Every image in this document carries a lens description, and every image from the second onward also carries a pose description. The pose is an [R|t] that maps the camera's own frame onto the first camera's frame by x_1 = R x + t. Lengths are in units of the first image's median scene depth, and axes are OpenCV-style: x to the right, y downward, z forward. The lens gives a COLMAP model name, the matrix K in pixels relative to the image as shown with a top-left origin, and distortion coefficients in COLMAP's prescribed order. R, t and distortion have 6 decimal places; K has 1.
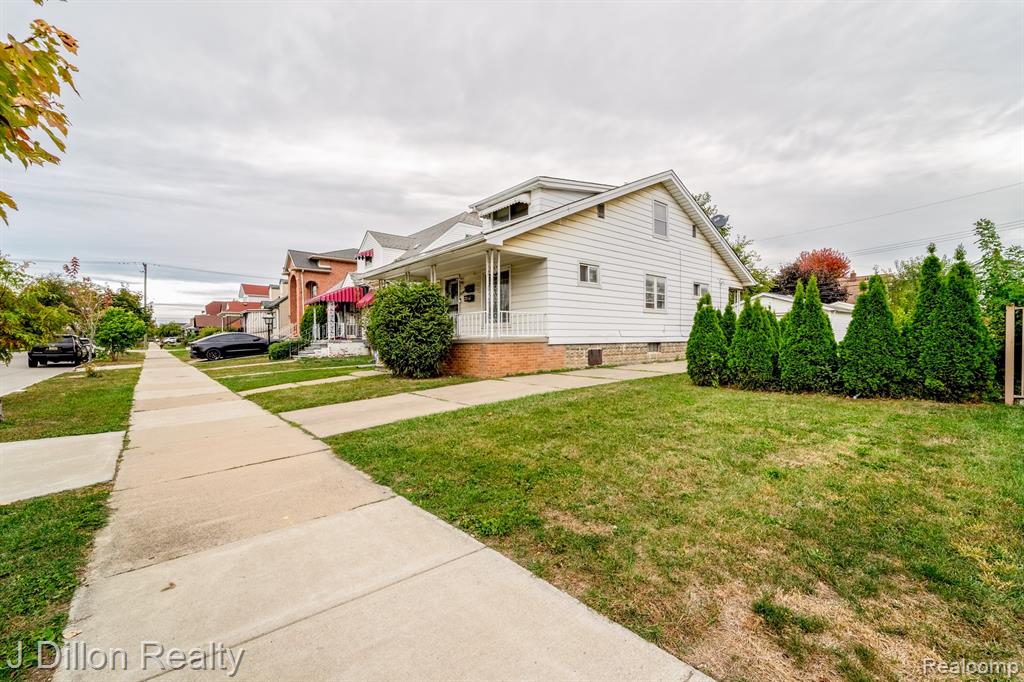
lens RADIAL K [[419.2, 0, 507.7], [0, 419.2, 342.5], [0, 0, 1]] dist [-0.000354, -0.001200]
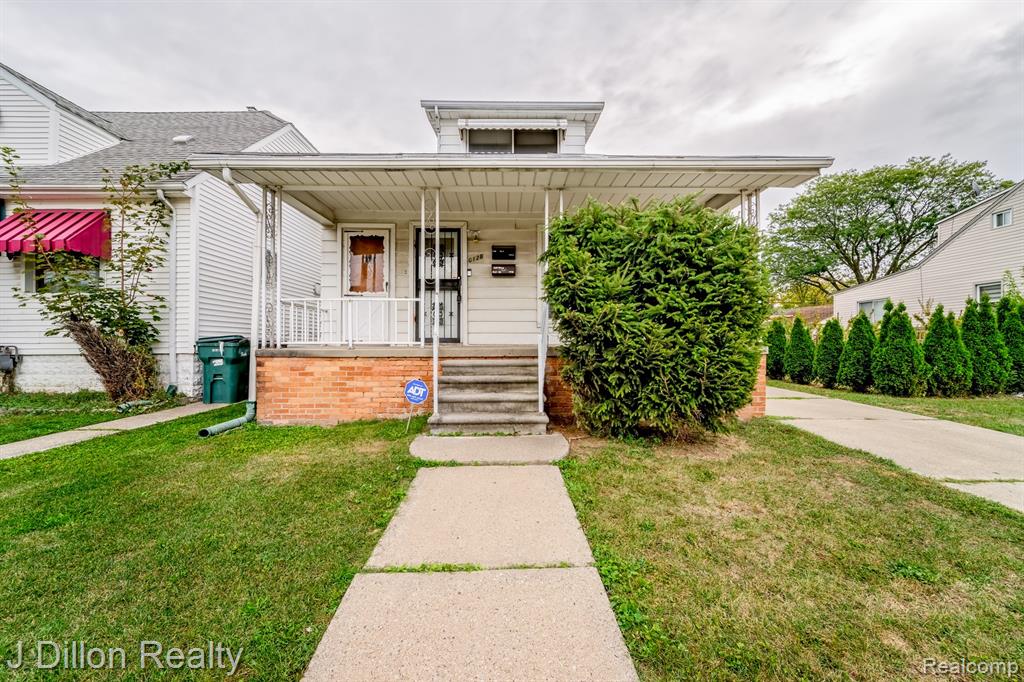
lens RADIAL K [[419.2, 0, 514.4], [0, 419.2, 339.2], [0, 0, 1]] dist [-0.000354, -0.001200]
pose [[0.629624, 0.013917, 0.776776, -0.342083], [0.006068, 0.999721, -0.022829, -0.003415], [-0.776876, 0.019087, 0.629364, 0.451426]]
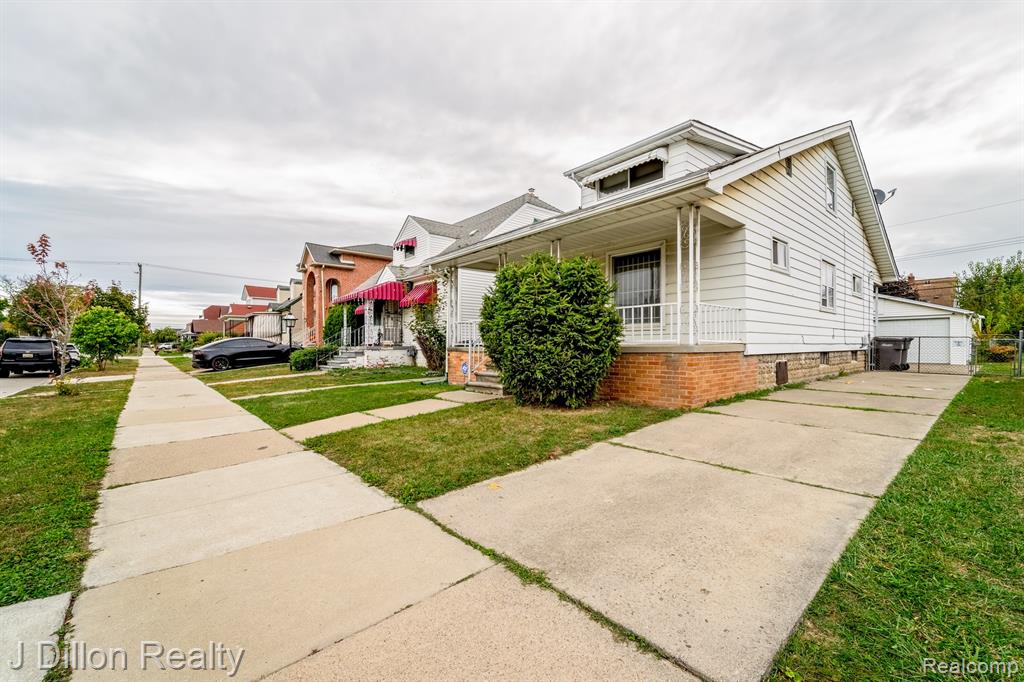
lens RADIAL K [[419.2, 0, 506.9], [0, 419.2, 345.6], [0, 0, 1]] dist [-0.000354, -0.001200]
pose [[0.999968, 0.004529, 0.006669, -0.158569], [-0.004459, 0.999935, -0.010502, -0.000838], [-0.006716, 0.010472, 0.999923, 0.186808]]
